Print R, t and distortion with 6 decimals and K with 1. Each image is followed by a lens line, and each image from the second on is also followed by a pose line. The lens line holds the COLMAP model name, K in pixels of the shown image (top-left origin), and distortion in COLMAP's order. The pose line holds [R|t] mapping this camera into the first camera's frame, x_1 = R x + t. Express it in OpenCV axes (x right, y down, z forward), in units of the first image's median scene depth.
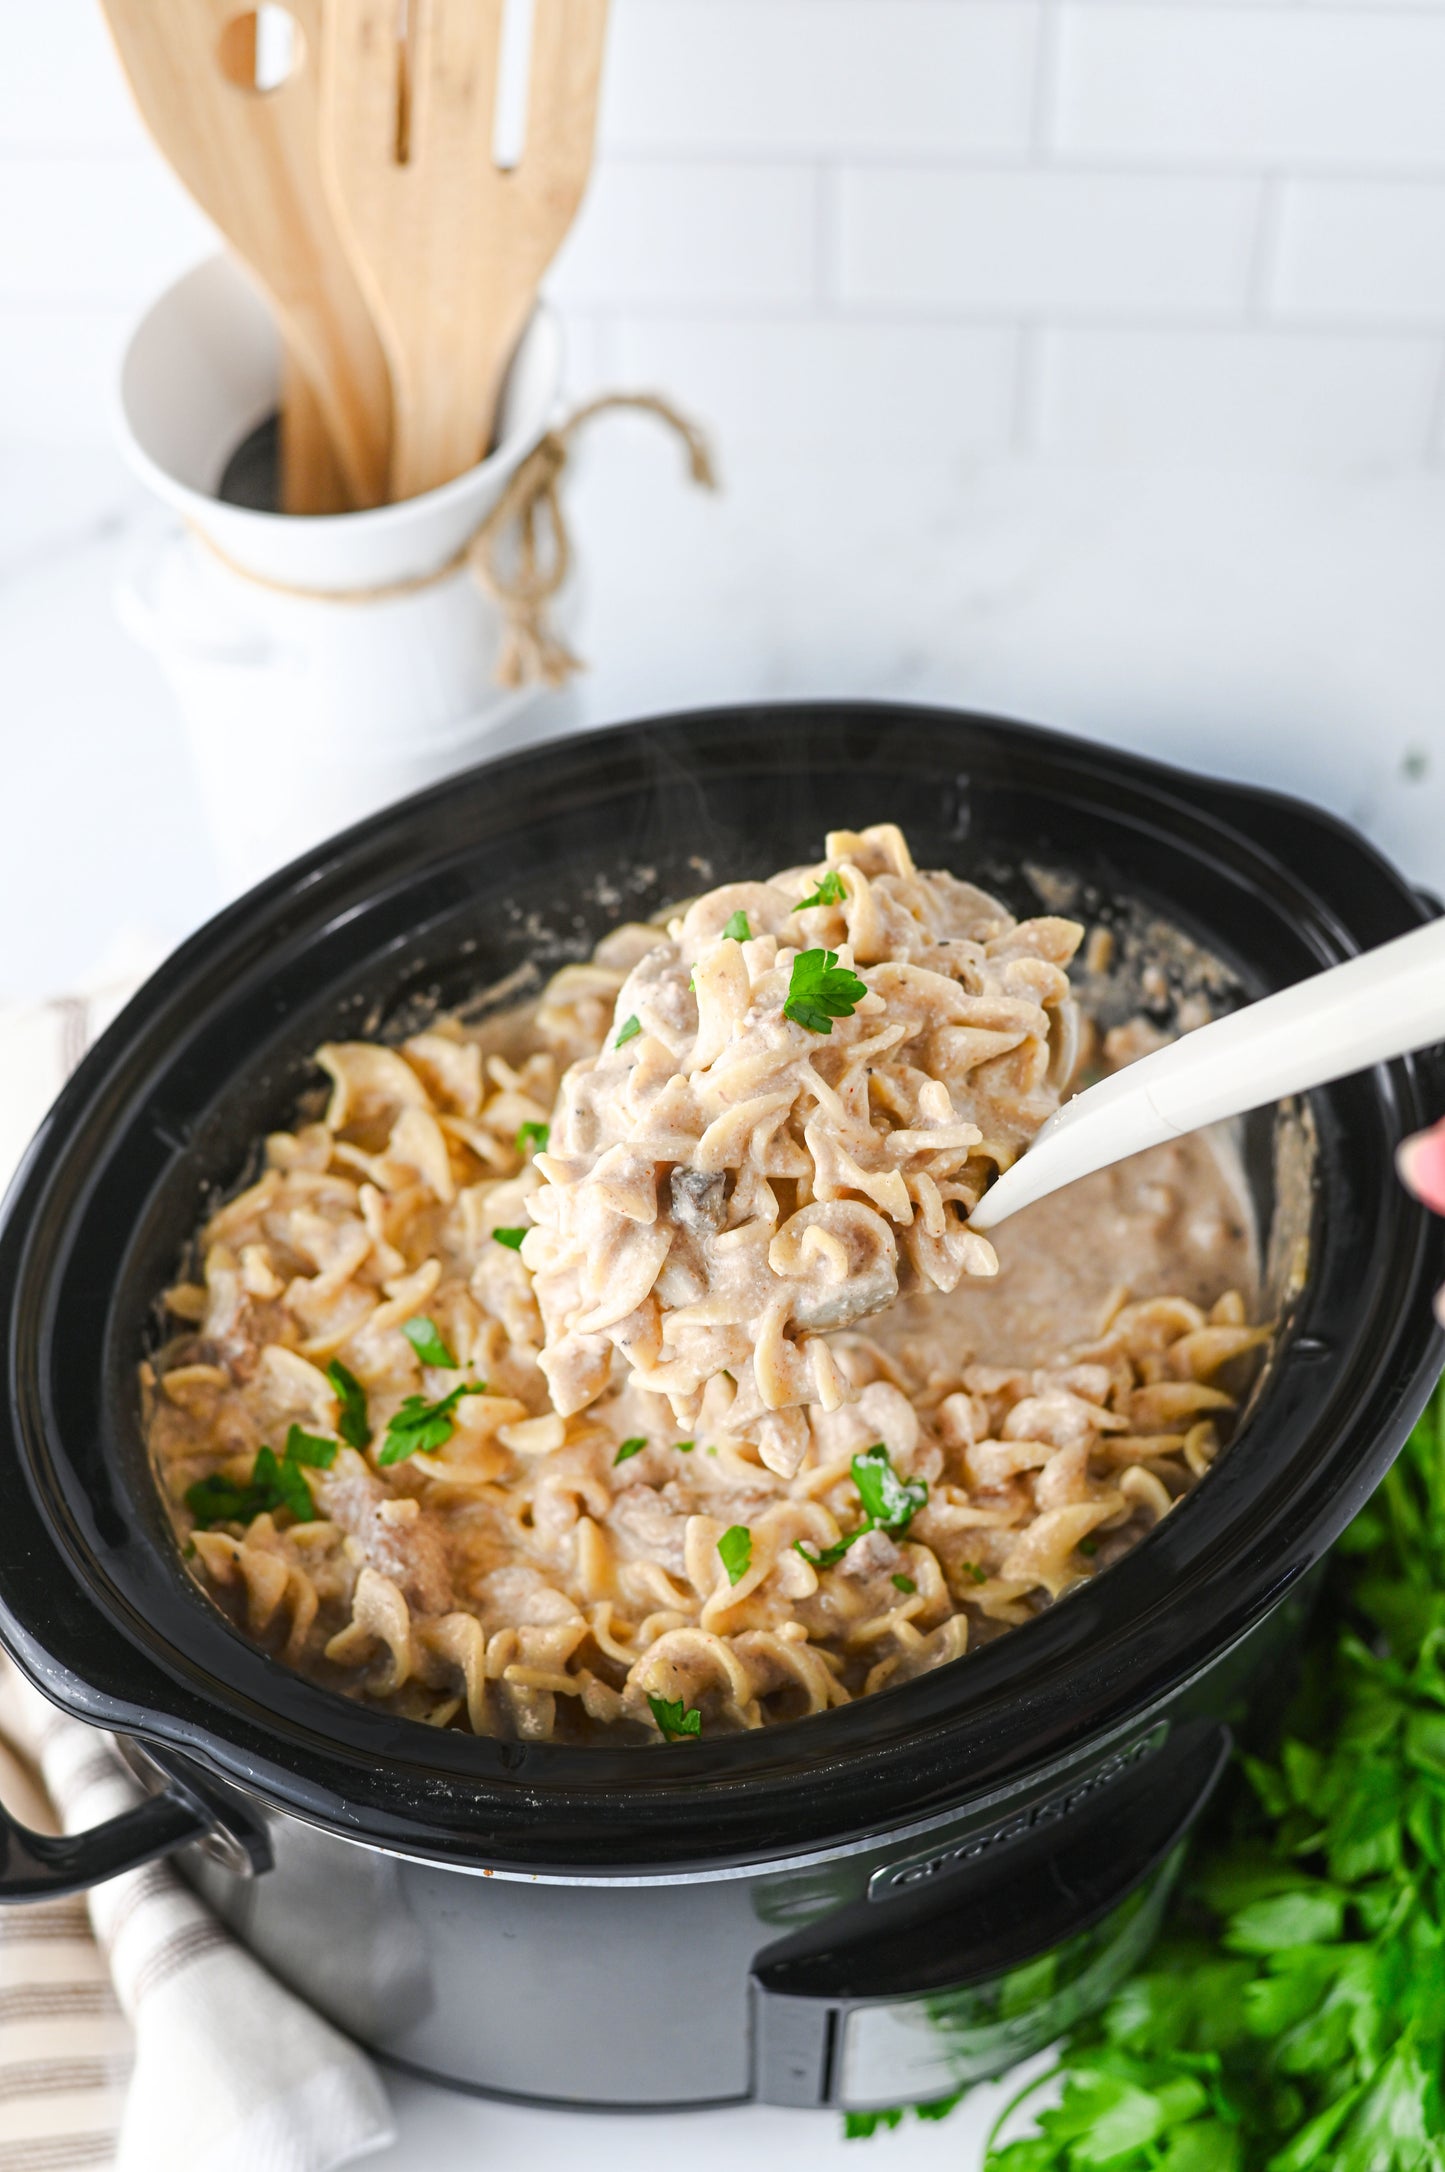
lens RADIAL K [[3472.2, 0, 722.5], [0, 3472.2, 1086.0], [0, 0, 1]] dist [-0.168968, 0.033546]
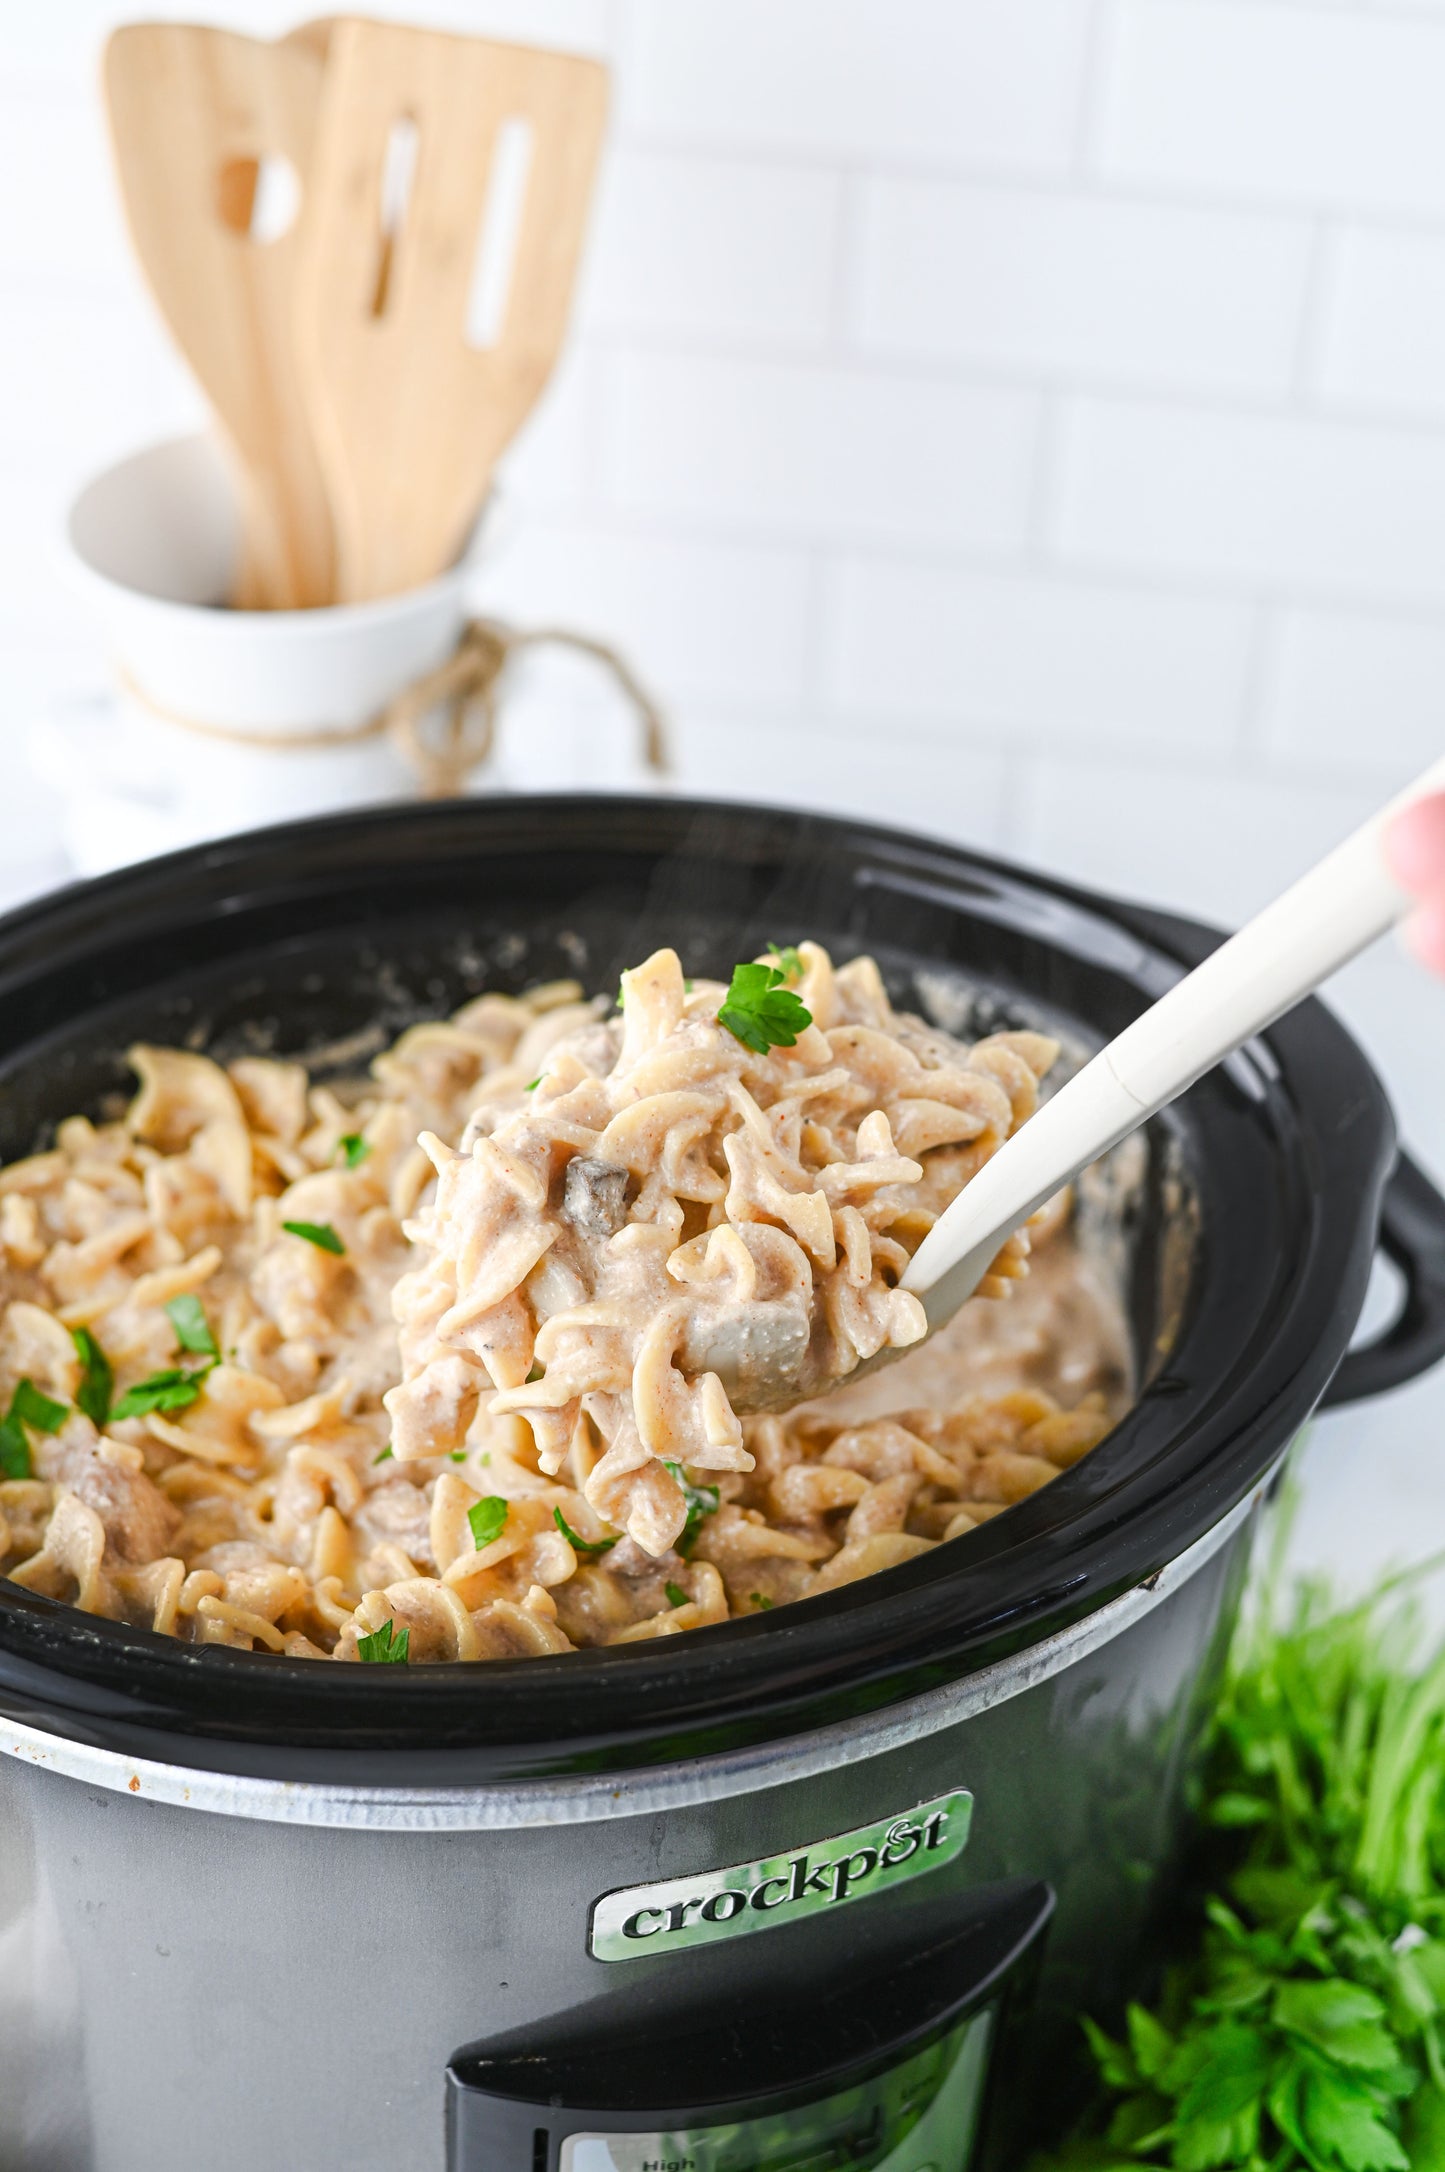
lens RADIAL K [[3472.2, 0, 722.5], [0, 3472.2, 1086.0], [0, 0, 1]] dist [-0.168968, 0.033546]
pose [[0.993616, 0.104585, -0.042301, 0.083594], [-0.112644, 0.940401, -0.320869, 0.290221], [0.006222, 0.323586, 0.946178, 0.137740]]
